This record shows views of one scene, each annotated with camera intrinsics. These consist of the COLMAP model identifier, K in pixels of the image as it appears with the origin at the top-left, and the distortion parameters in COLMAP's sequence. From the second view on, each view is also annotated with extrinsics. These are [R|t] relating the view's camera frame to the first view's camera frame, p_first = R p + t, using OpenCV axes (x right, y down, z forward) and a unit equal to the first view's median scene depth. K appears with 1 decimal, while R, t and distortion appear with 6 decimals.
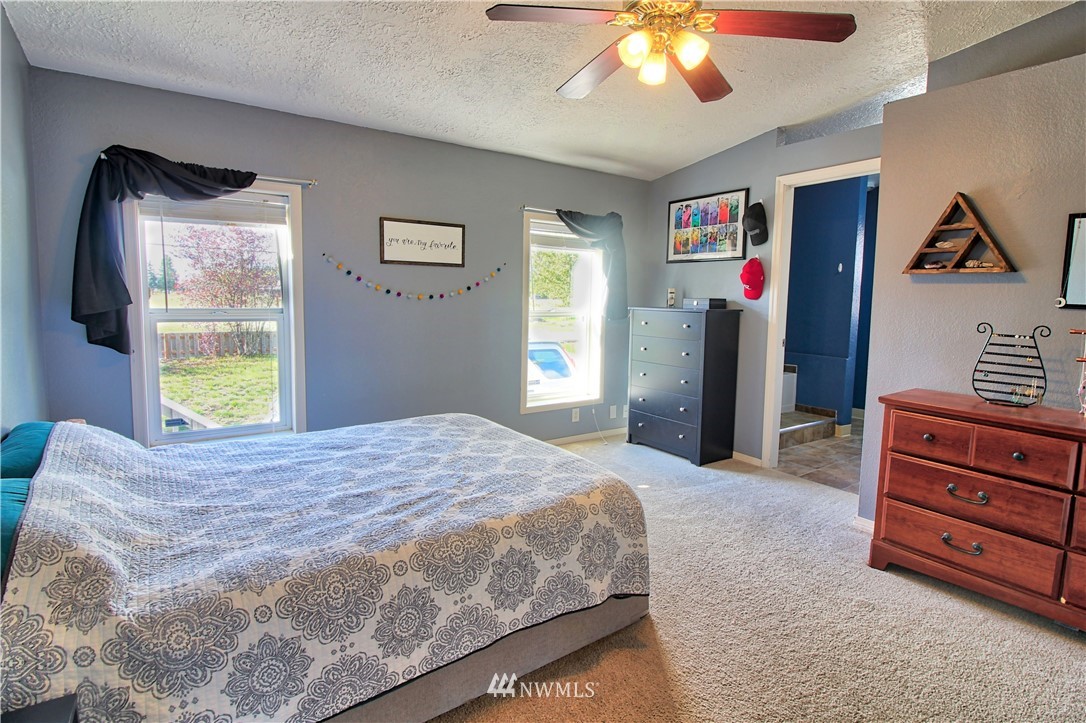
lens RADIAL K [[490.9, 0, 543.8], [0, 490.9, 353.6], [0, 0, 1]] dist [0.000360, -0.012513]
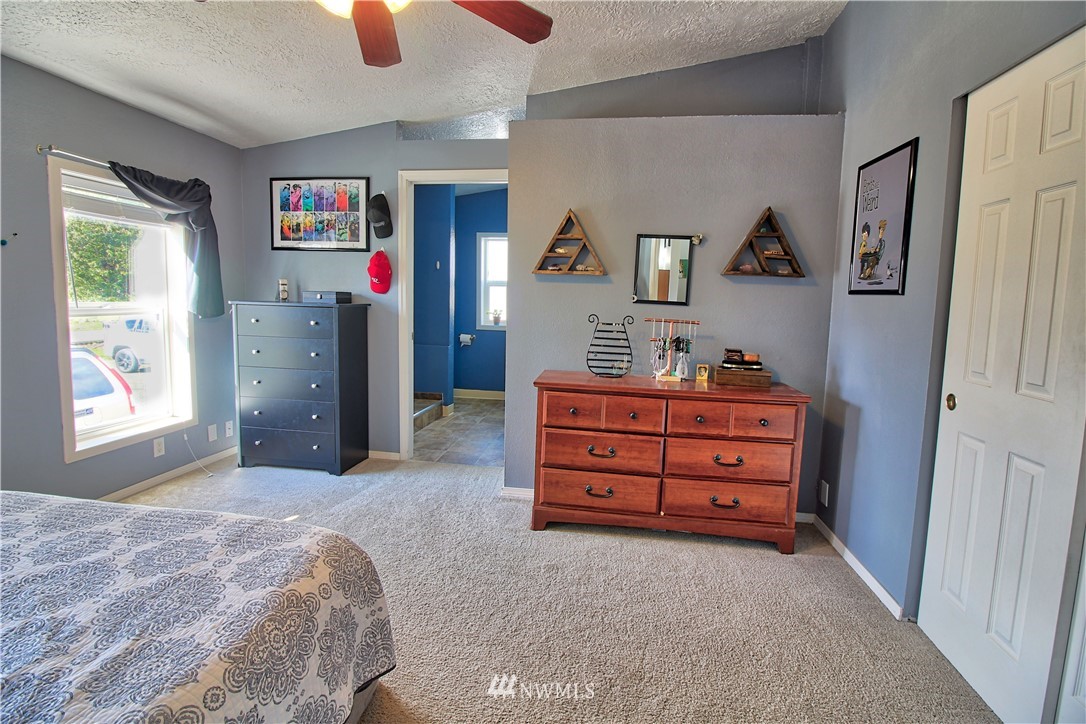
lens RADIAL K [[490.9, 0, 543.8], [0, 490.9, 354.1], [0, 0, 1]] dist [0.000360, -0.012513]
pose [[0.704569, -0.077387, 0.705403, -0.088583], [0.066144, 0.996870, 0.043297, -0.021135], [-0.706546, 0.016153, 0.707483, 0.159980]]
